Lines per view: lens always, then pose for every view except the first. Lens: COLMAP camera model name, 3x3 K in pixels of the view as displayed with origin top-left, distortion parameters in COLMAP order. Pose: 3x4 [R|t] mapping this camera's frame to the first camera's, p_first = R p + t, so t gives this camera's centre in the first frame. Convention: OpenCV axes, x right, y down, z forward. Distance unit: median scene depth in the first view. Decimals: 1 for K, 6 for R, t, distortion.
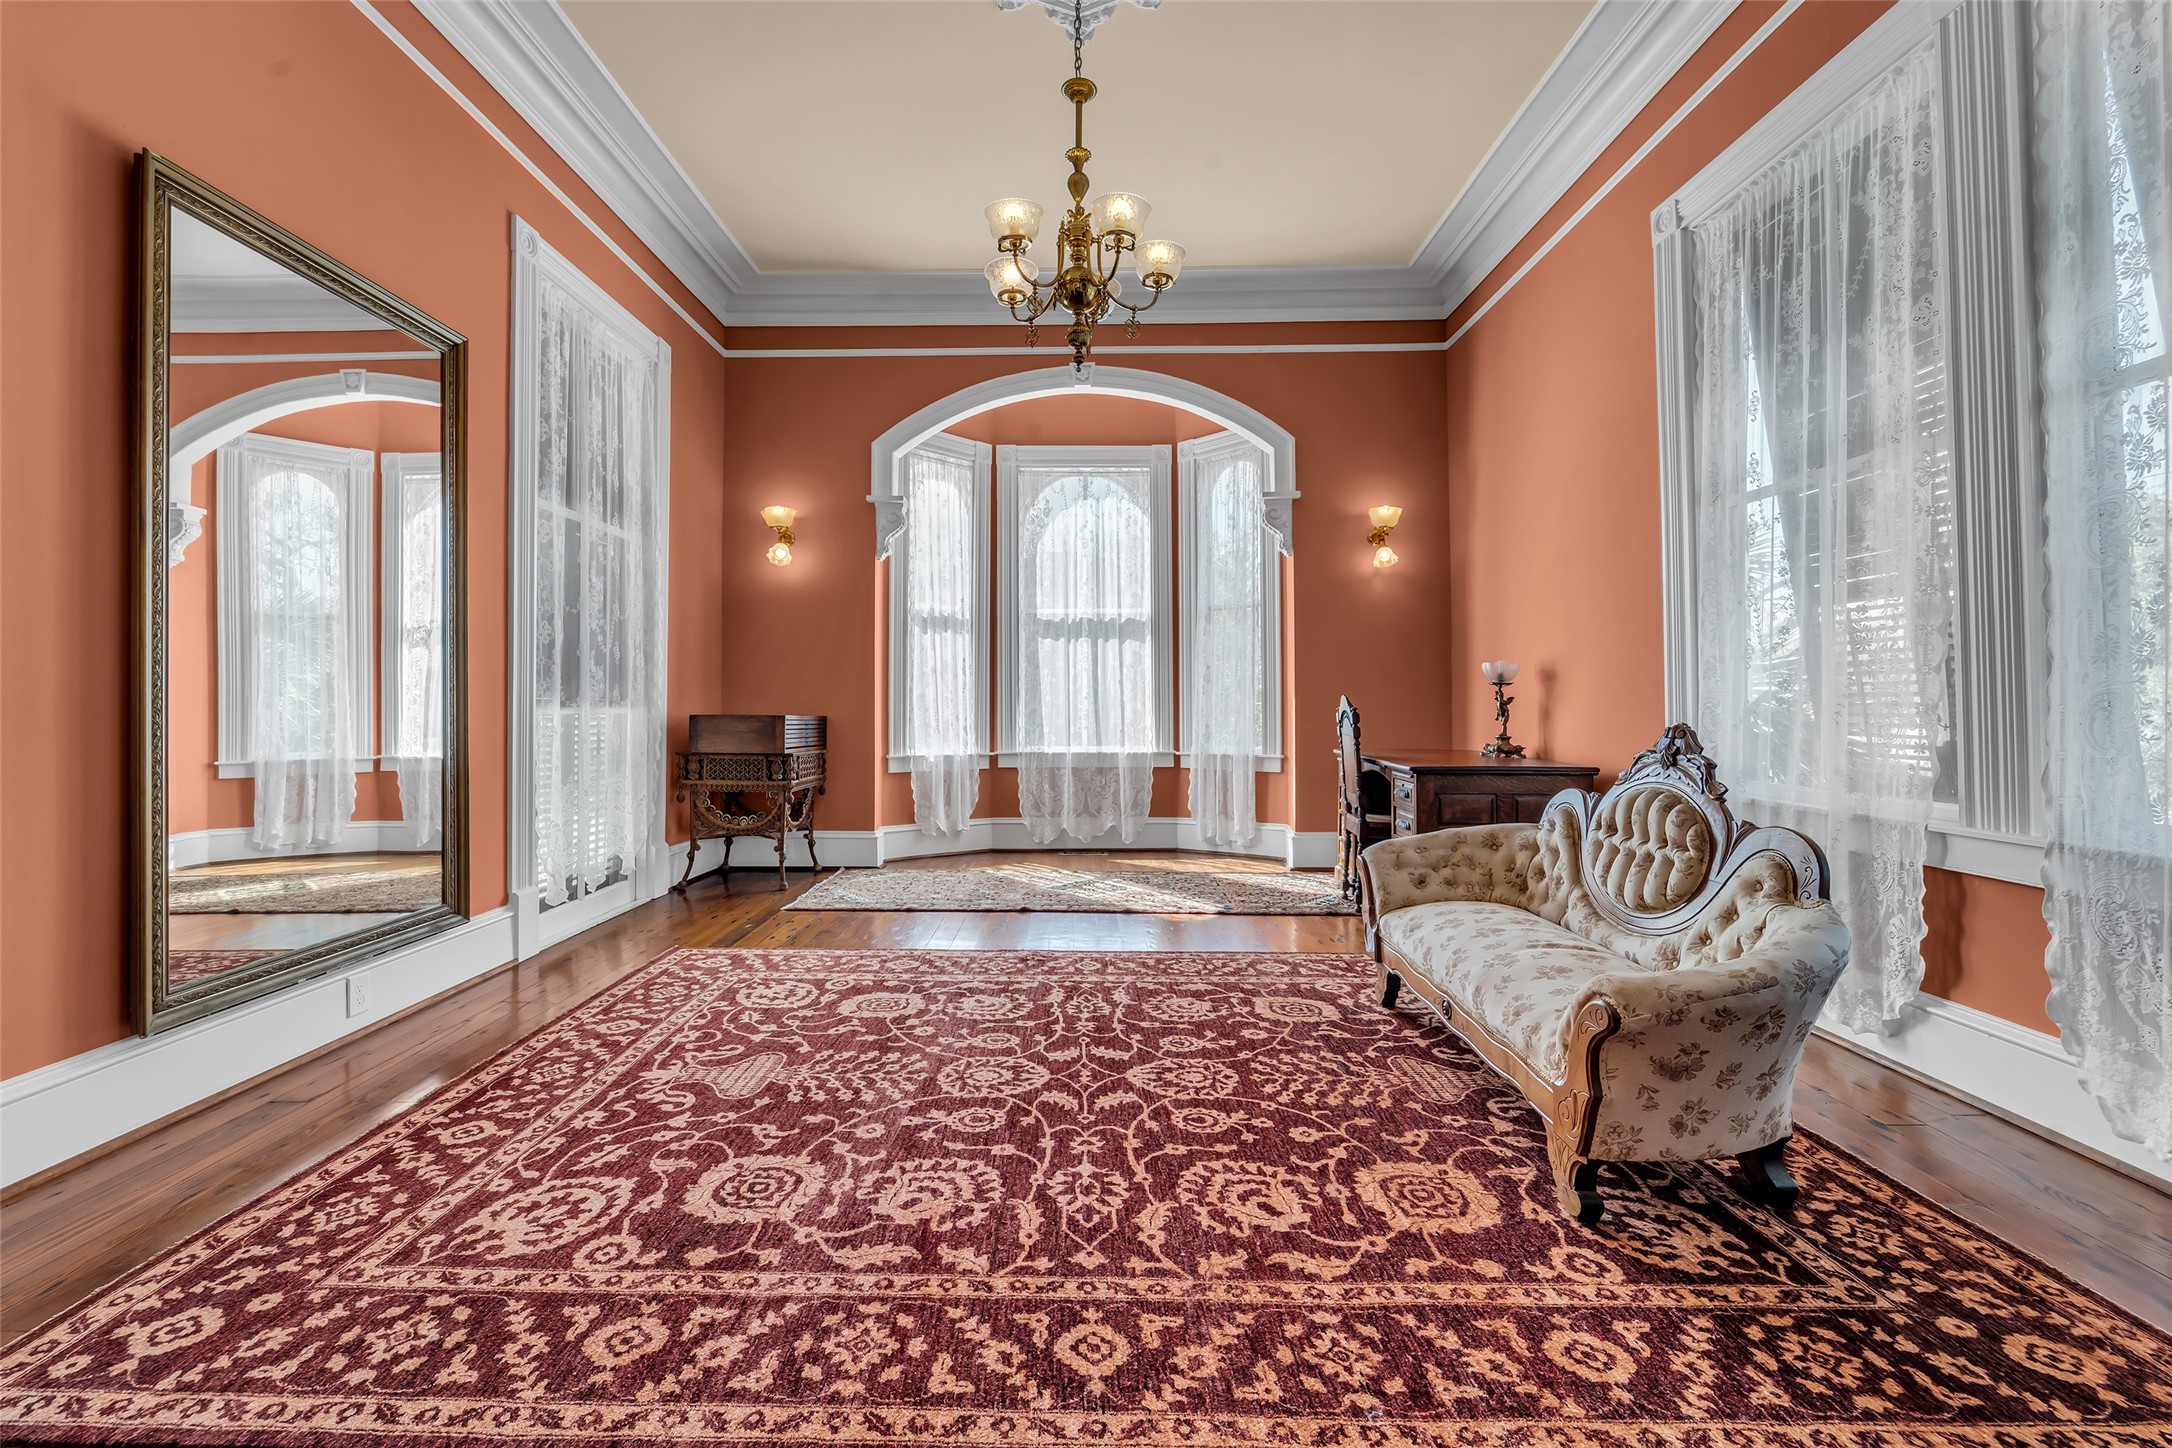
lens RADIAL K [[883.9, 0, 1072.3], [0, 883.9, 696.7], [0, 0, 1]] dist [0.004125, -0.002336]
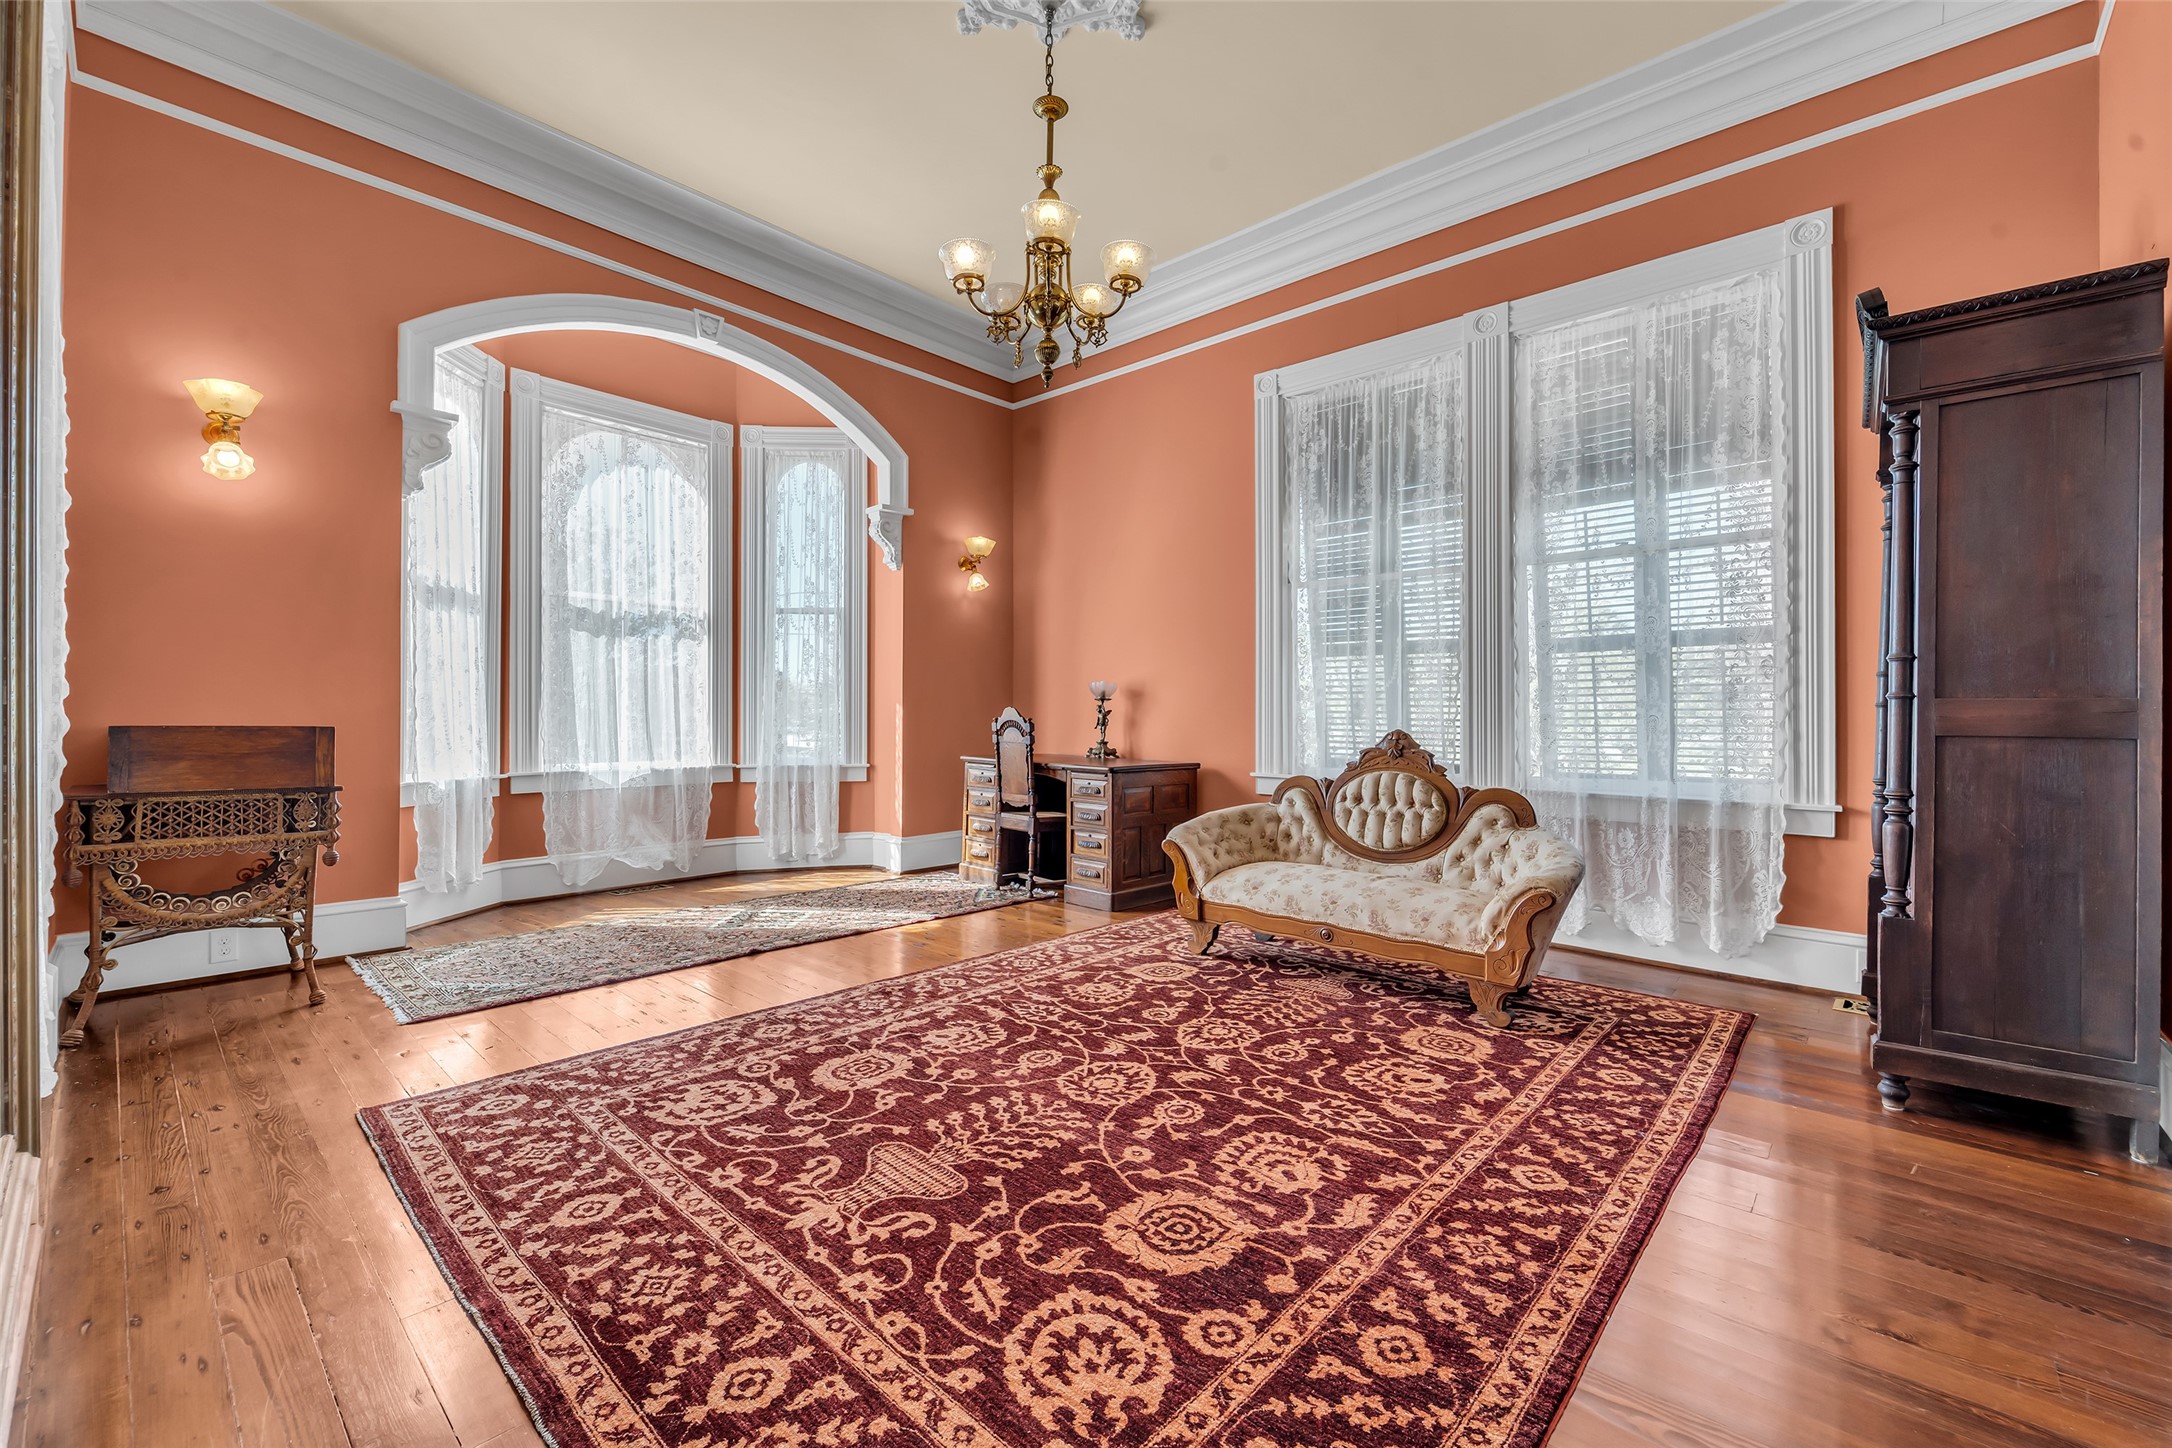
lens RADIAL K [[883.9, 0, 1080.0], [0, 883.9, 713.5], [0, 0, 1]] dist [0.004125, -0.002336]
pose [[0.670084, 0.007378, 0.742249, -0.818008], [-0.014903, 0.999883, 0.003515, 0.002747], [-0.742136, -0.013417, 0.670115, 0.328785]]
